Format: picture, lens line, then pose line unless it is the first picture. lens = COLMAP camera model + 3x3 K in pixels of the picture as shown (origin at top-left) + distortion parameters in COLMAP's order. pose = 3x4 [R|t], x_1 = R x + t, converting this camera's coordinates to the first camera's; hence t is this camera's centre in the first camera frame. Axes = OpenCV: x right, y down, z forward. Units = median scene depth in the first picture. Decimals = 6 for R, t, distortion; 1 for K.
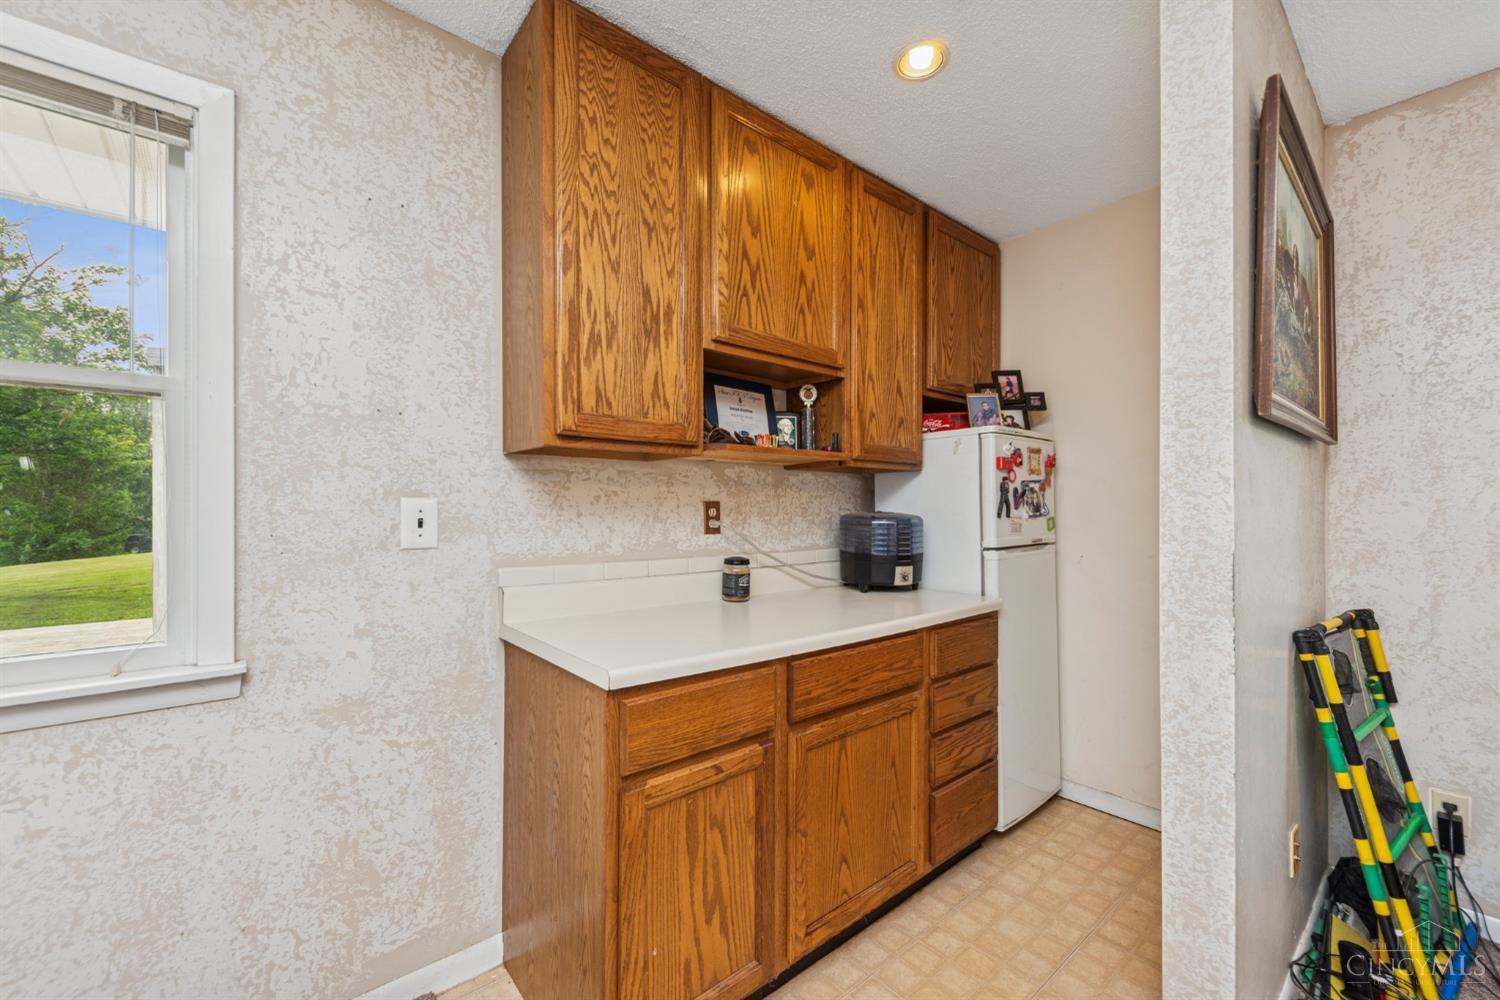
lens RADIAL K [[605.1, 0, 749.1], [0, 605.1, 511.7], [0, 0, 1]] dist [0.000558, -0.000008]
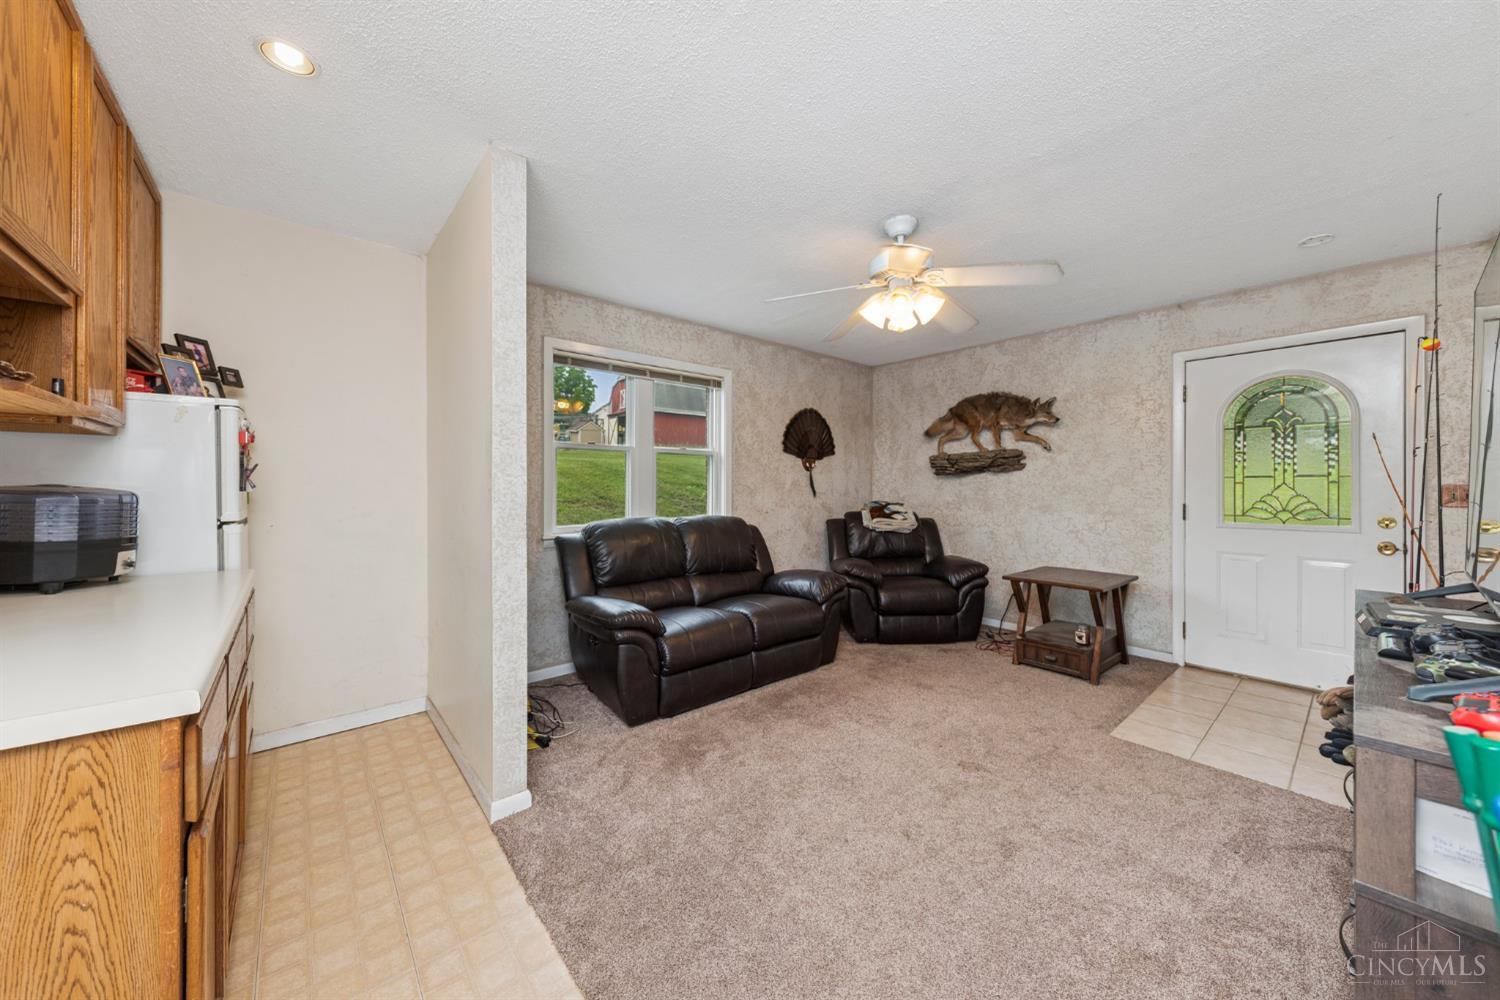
lens RADIAL K [[525.9, 0, 755.5], [0, 525.9, 482.4], [0, 0, 1]] dist [0.000238, -0.000264]
pose [[-0.013720, 0.002376, 0.999903, -0.480845], [0.000847, 0.999997, -0.002365, -0.001898], [-0.999906, 0.000814, -0.013721, 0.143453]]
